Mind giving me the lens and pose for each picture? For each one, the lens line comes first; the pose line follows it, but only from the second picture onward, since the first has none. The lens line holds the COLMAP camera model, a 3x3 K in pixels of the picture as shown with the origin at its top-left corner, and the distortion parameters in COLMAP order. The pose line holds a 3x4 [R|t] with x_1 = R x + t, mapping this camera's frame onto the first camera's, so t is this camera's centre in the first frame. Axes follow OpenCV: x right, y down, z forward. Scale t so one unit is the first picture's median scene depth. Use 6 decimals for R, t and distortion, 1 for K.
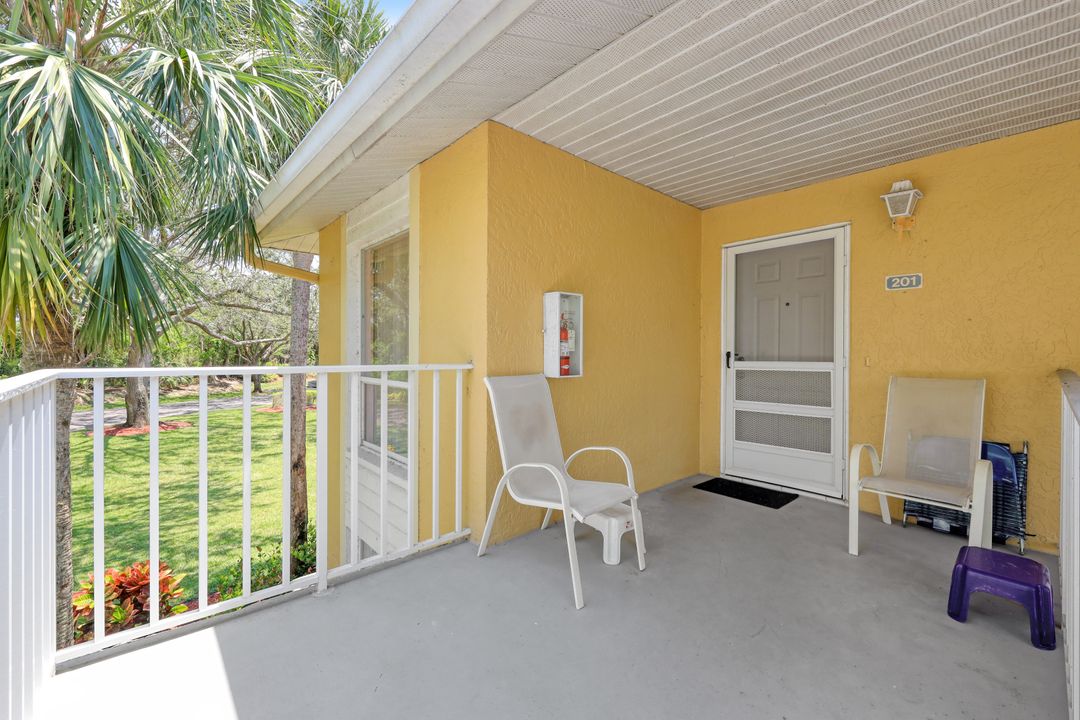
lens RADIAL K [[443.8, 0, 536.8], [0, 443.8, 354.1], [0, 0, 1]] dist [0.000484, -0.000452]
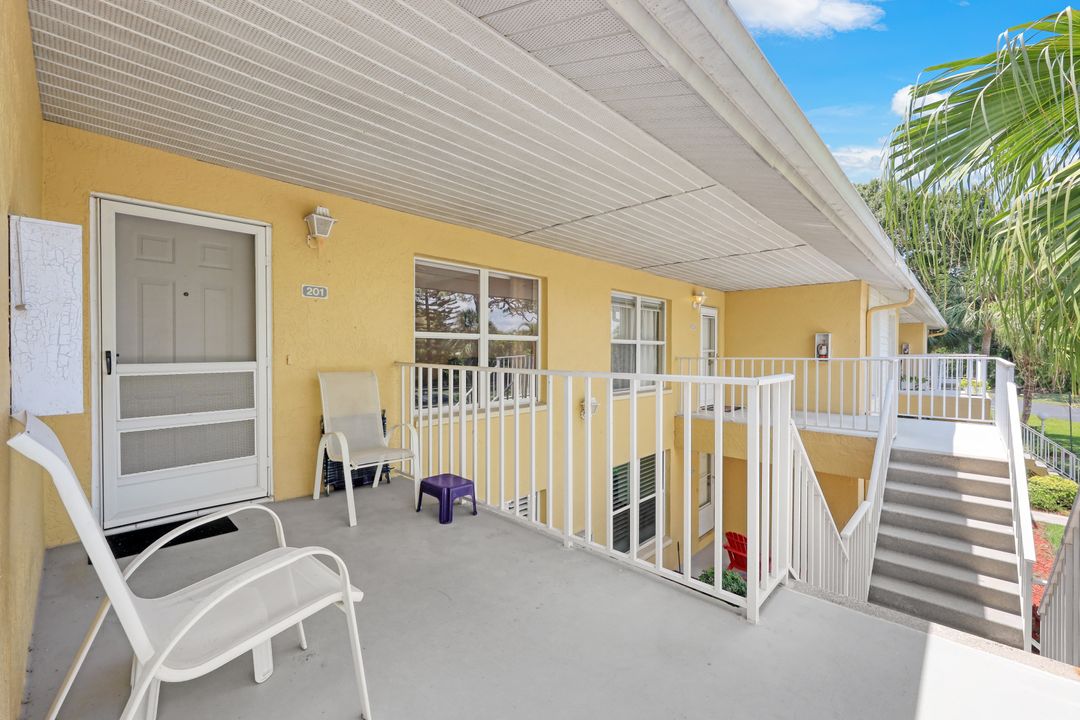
lens RADIAL K [[443.8, 0, 536.8], [0, 443.8, 354.1], [0, 0, 1]] dist [0.000484, -0.000452]
pose [[-0.070187, -0.012395, 0.997457, -0.360744], [0.000795, 0.999922, 0.012481, -0.010255], [-0.997534, 0.001669, -0.070172, 0.455081]]
